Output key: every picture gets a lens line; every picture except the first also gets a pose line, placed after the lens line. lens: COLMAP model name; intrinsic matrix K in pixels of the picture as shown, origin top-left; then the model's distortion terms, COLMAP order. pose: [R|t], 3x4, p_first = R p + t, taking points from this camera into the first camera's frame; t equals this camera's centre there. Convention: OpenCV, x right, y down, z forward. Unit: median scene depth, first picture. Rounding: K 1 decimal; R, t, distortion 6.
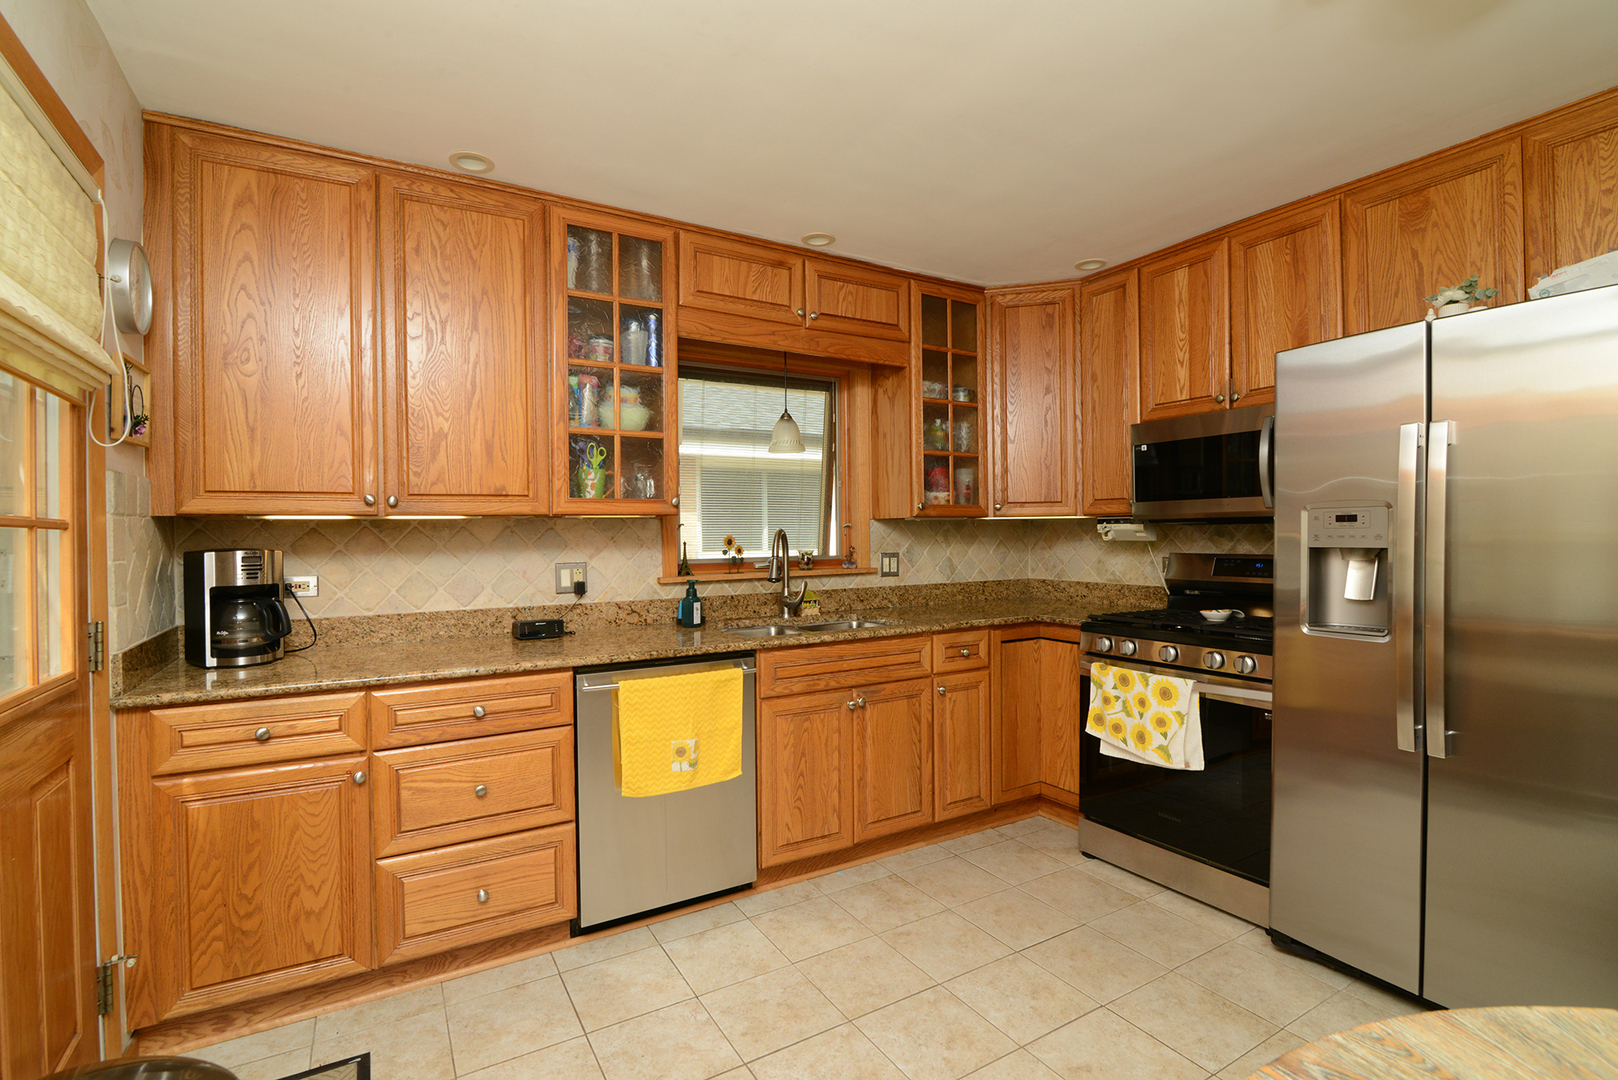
lens RADIAL K [[744.1, 0, 803.1], [0, 744.1, 538.5], [0, 0, 1]] dist [-0.020035, 0.000798]
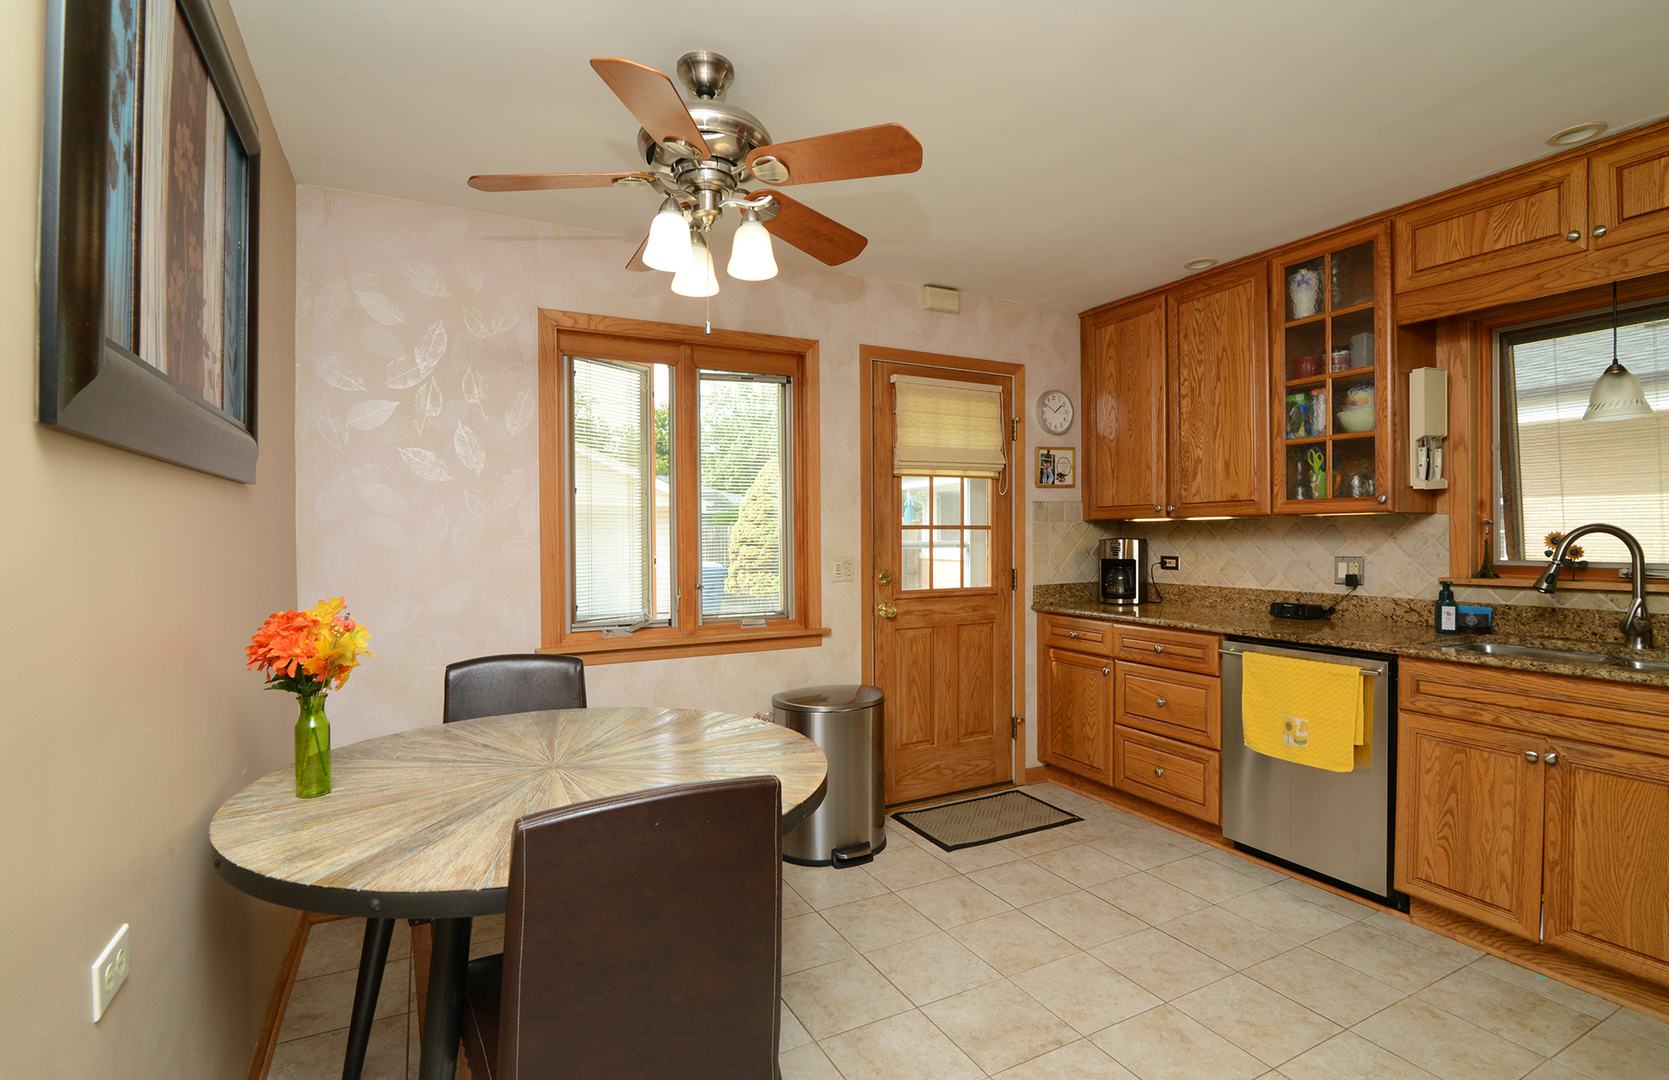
lens RADIAL K [[780.7, 0, 830.4], [0, 780.7, 535.6], [0, 0, 1]] dist [-0.019776, 0.001628]
pose [[-0.055097, 0.013895, -0.998384, 0.918173], [0.000680, 0.999903, 0.013878, -0.015142], [0.998481, 0.000086, -0.055102, 0.330631]]
